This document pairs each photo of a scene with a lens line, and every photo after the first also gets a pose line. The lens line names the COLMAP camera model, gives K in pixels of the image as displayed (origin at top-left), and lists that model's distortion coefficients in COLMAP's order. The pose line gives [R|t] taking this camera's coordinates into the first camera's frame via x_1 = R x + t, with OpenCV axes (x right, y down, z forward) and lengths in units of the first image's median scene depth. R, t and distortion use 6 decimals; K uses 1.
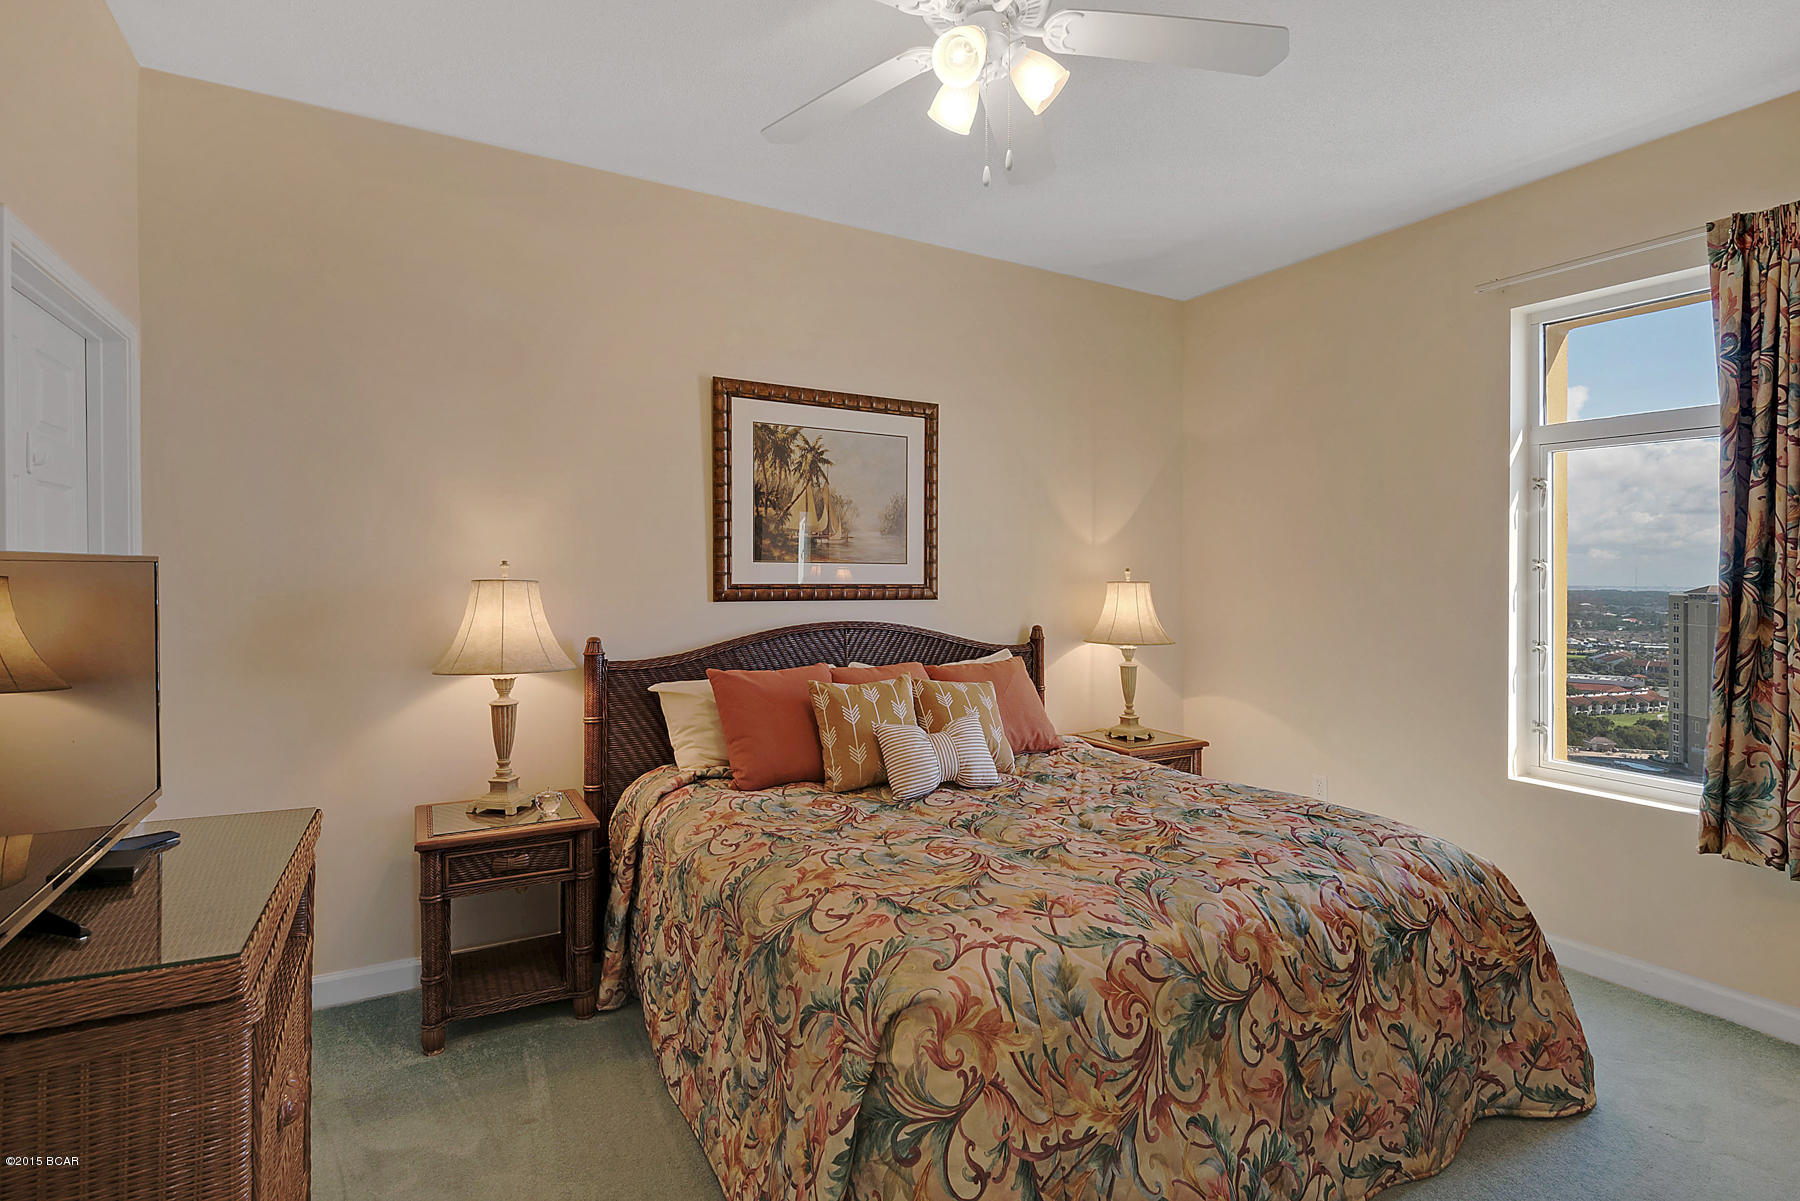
lens RADIAL K [[857.3, 0, 891.8], [0, 857.3, 592.5], [0, 0, 1]] dist [0.014192, -0.005294]
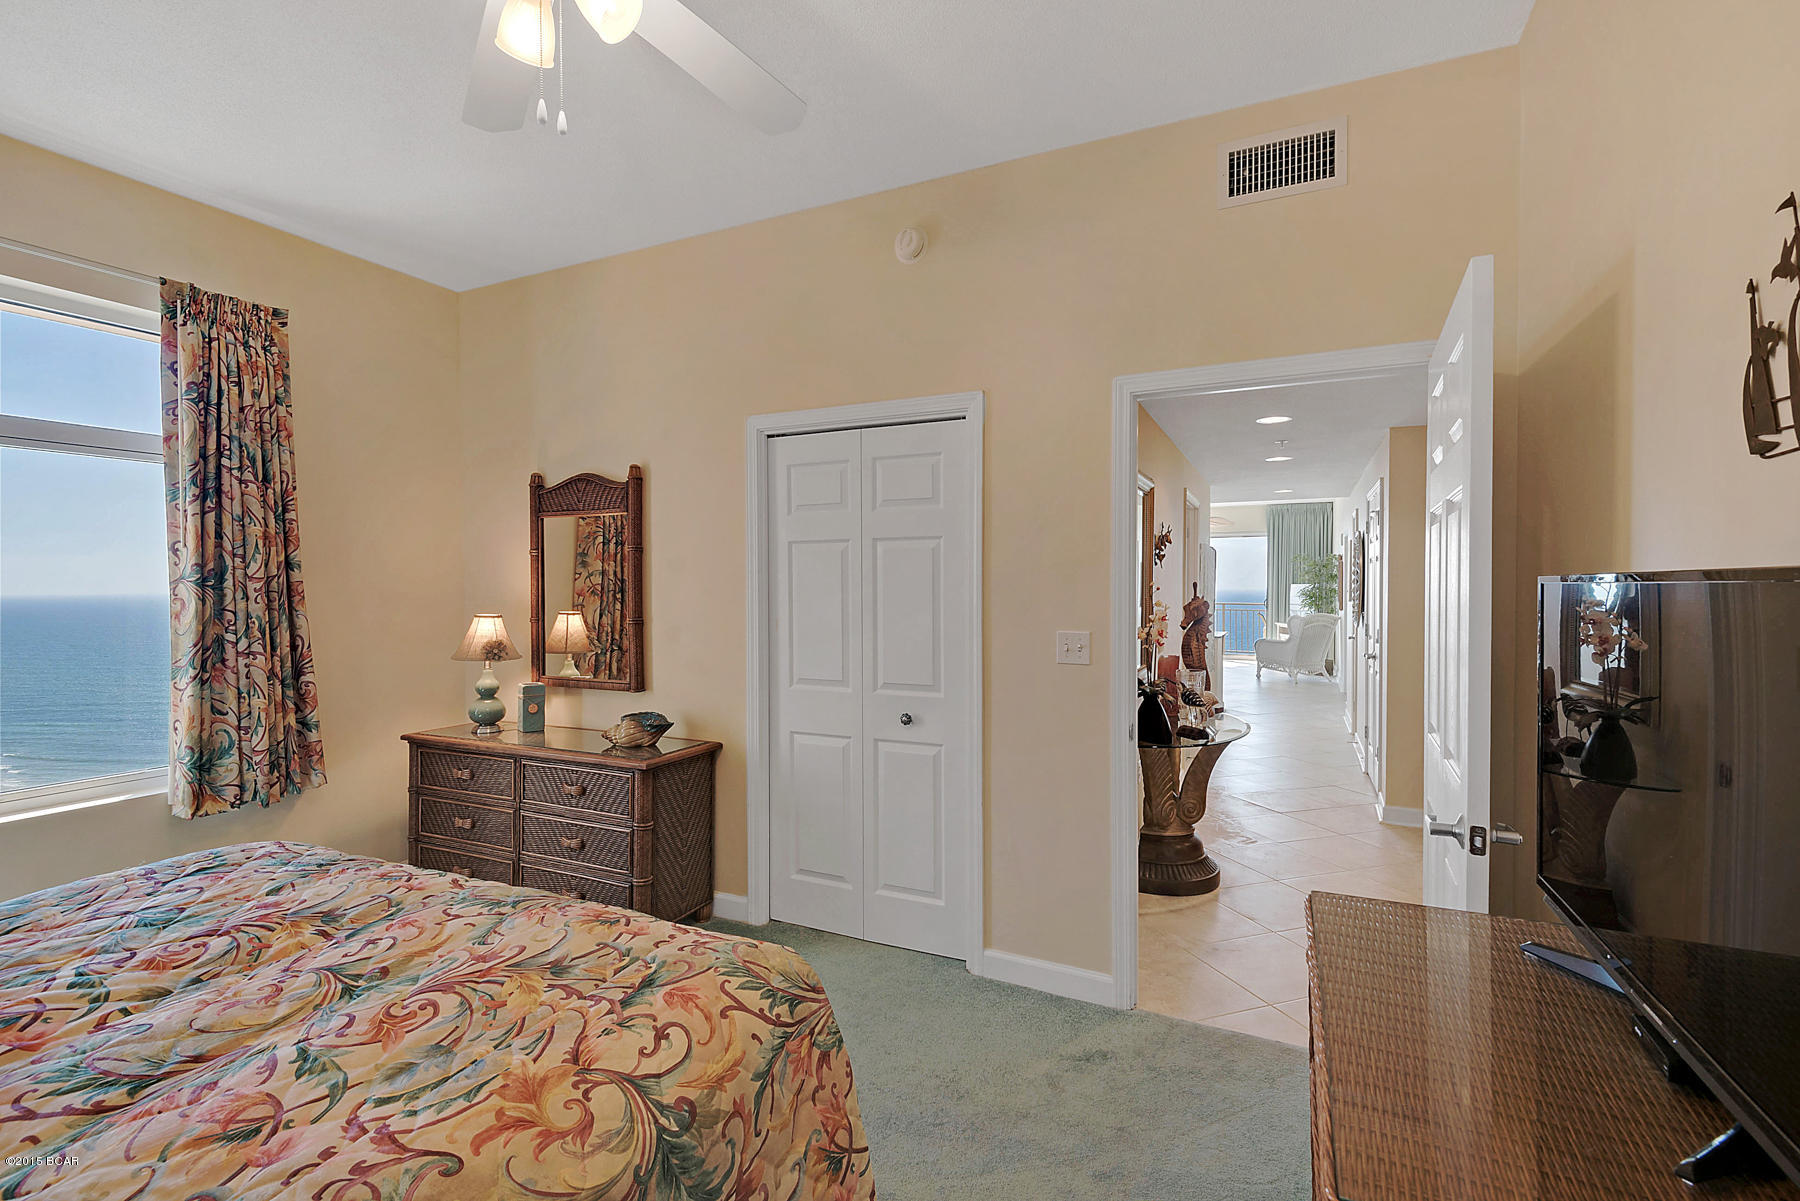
lens RADIAL K [[811.0, 0, 896.4], [0, 811.0, 600.0], [0, 0, 1]] dist [0.022046, -0.012680]
pose [[-0.561369, -0.025007, 0.827188, -0.545951], [0.017311, 0.998970, 0.041949, -0.027997], [-0.827385, 0.037868, -0.560358, 0.862490]]
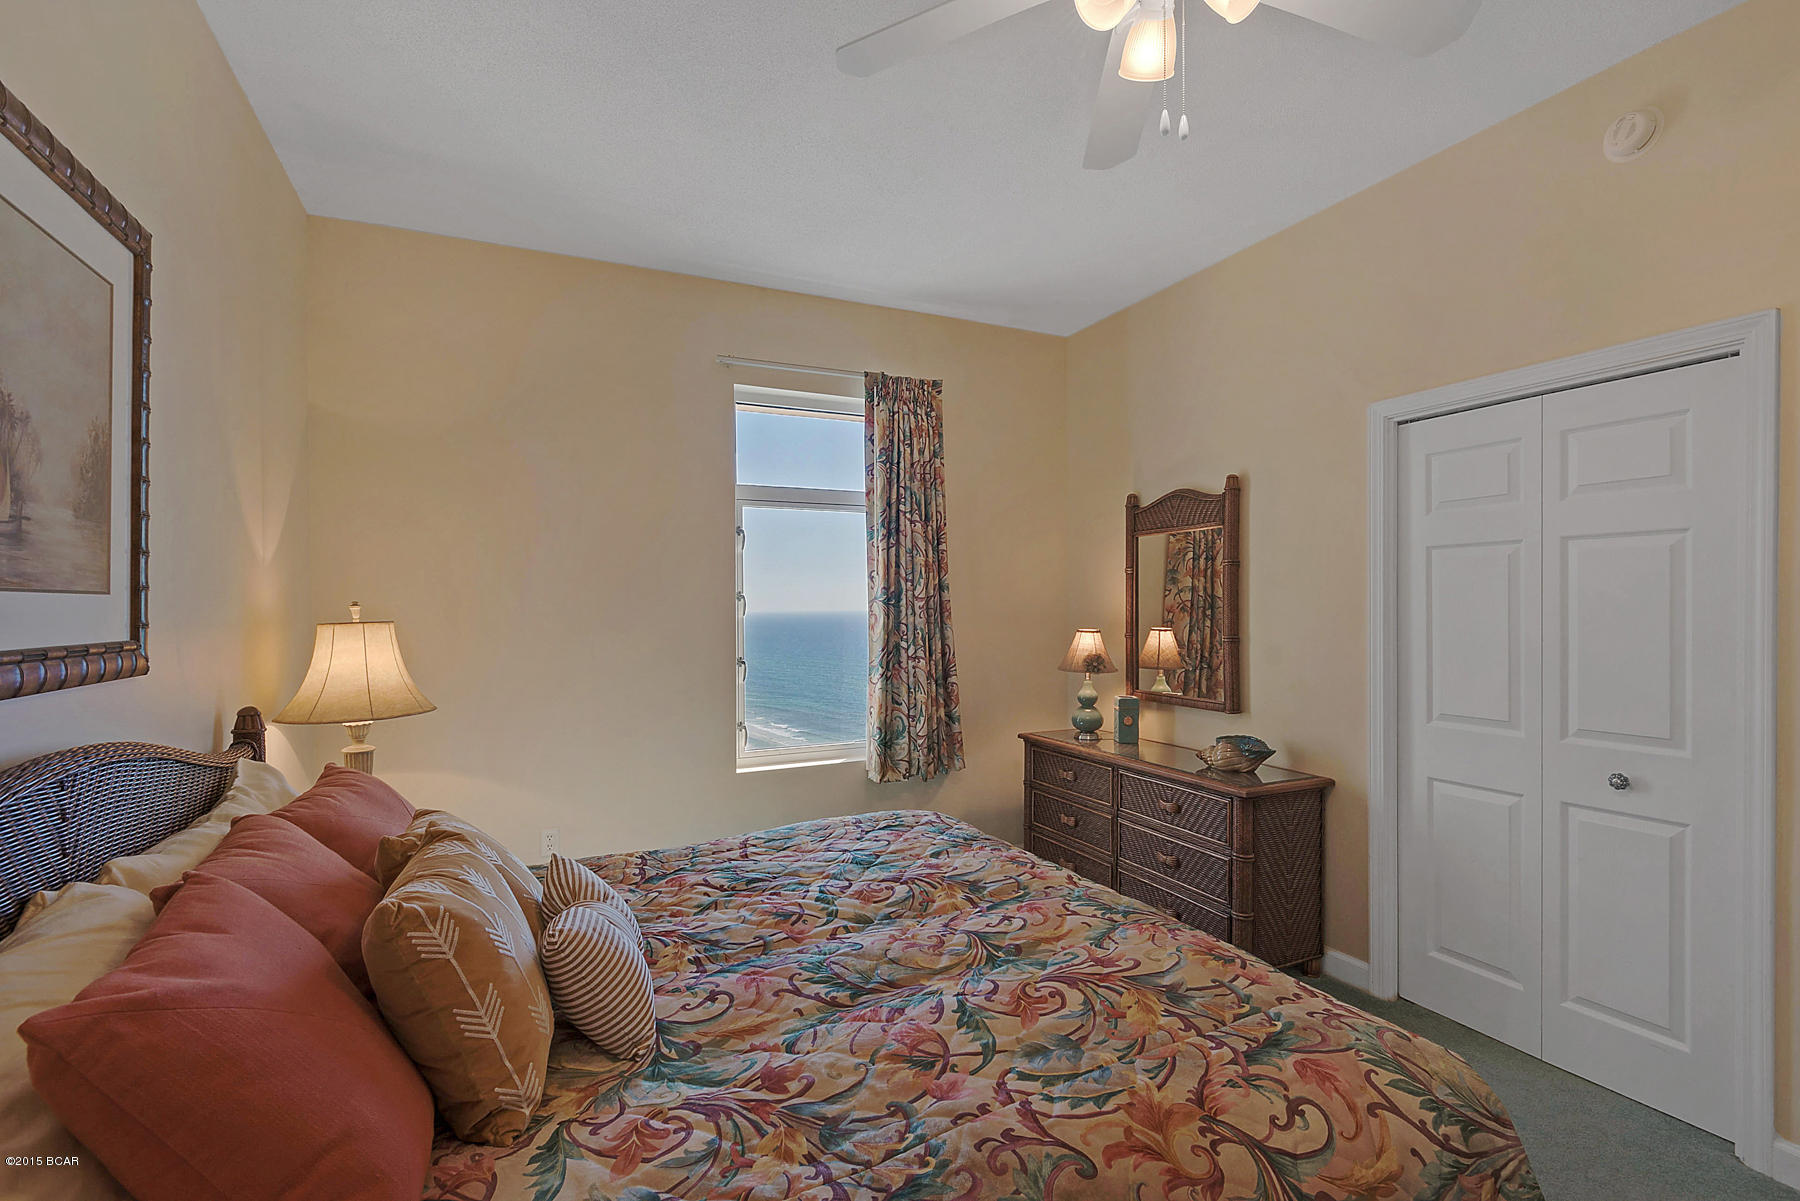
lens RADIAL K [[811.0, 0, 905.8], [0, 811.0, 601.2], [0, 0, 1]] dist [0.022046, -0.012680]
pose [[0.077248, -0.007101, 0.996987, -0.512100], [0.034869, 0.999382, 0.004416, -0.026924], [-0.996402, 0.034423, 0.077448, 0.877763]]
